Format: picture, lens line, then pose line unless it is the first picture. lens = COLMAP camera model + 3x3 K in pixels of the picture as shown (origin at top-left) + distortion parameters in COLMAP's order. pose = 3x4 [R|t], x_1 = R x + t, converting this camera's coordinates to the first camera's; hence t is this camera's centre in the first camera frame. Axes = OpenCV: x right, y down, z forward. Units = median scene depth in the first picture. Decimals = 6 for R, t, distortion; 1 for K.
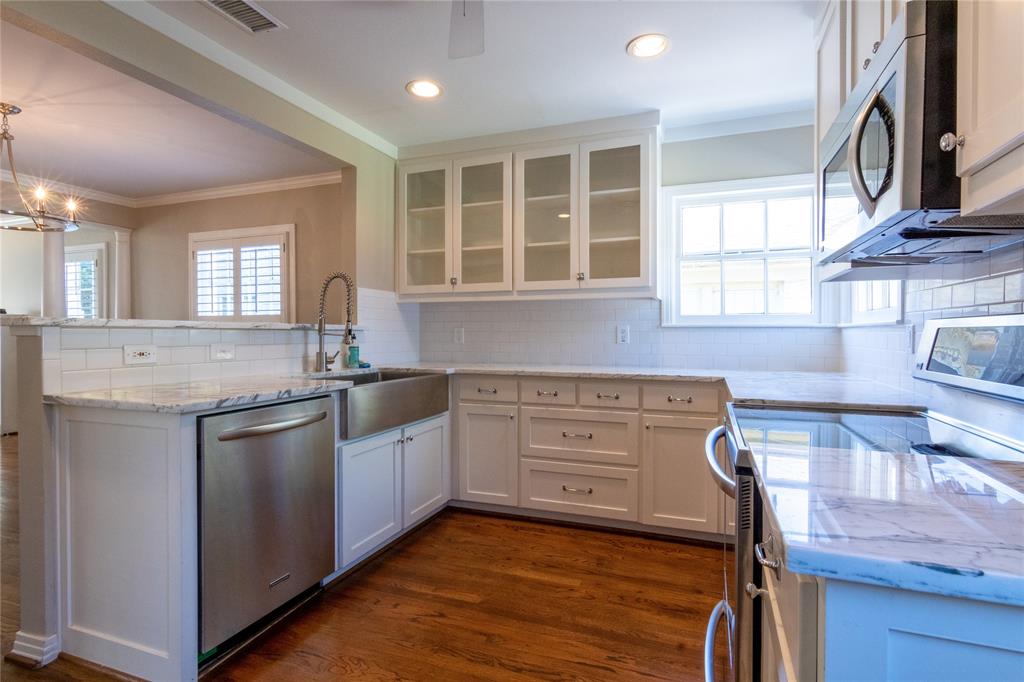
lens RADIAL K [[475.1, 0, 544.1], [0, 475.1, 337.7], [0, 0, 1]] dist [0.000230, 0.000625]
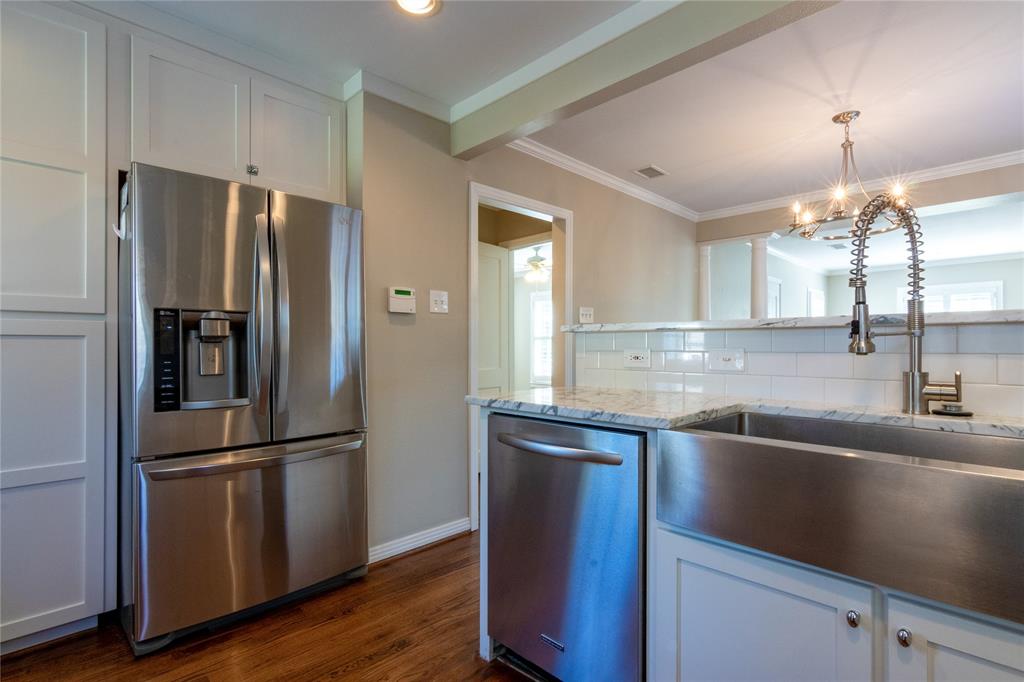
lens RADIAL K [[513.1, 0, 515.2], [0, 513.1, 347.2], [0, 0, 1]] dist [-0.000021, 0.000136]
pose [[-0.442444, -0.002237, -0.896793, 0.141641], [-0.005767, 0.999983, 0.000351, 0.008606], [0.896777, 0.005328, -0.442450, 0.772377]]
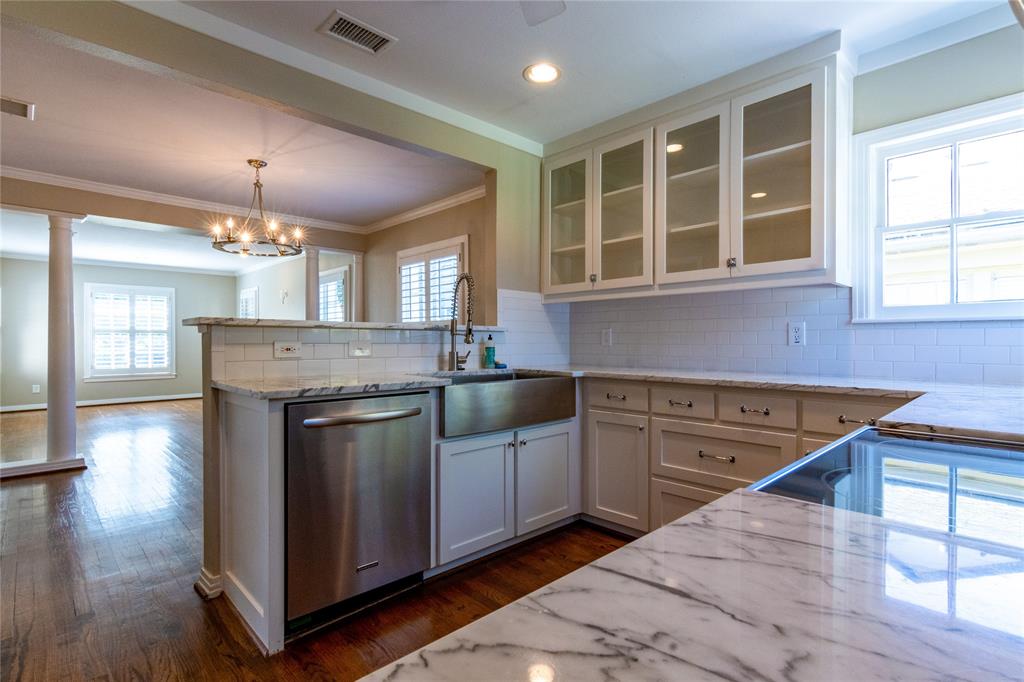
lens RADIAL K [[487.3, 0, 552.6], [0, 487.3, 343.7], [0, 0, 1]] dist [0.003347, 0.000193]
pose [[0.906850, 0.000801, -0.421453, 0.154130], [-0.002509, 0.999991, -0.003500, 0.014369], [0.421446, 0.004231, 0.906844, 0.115160]]
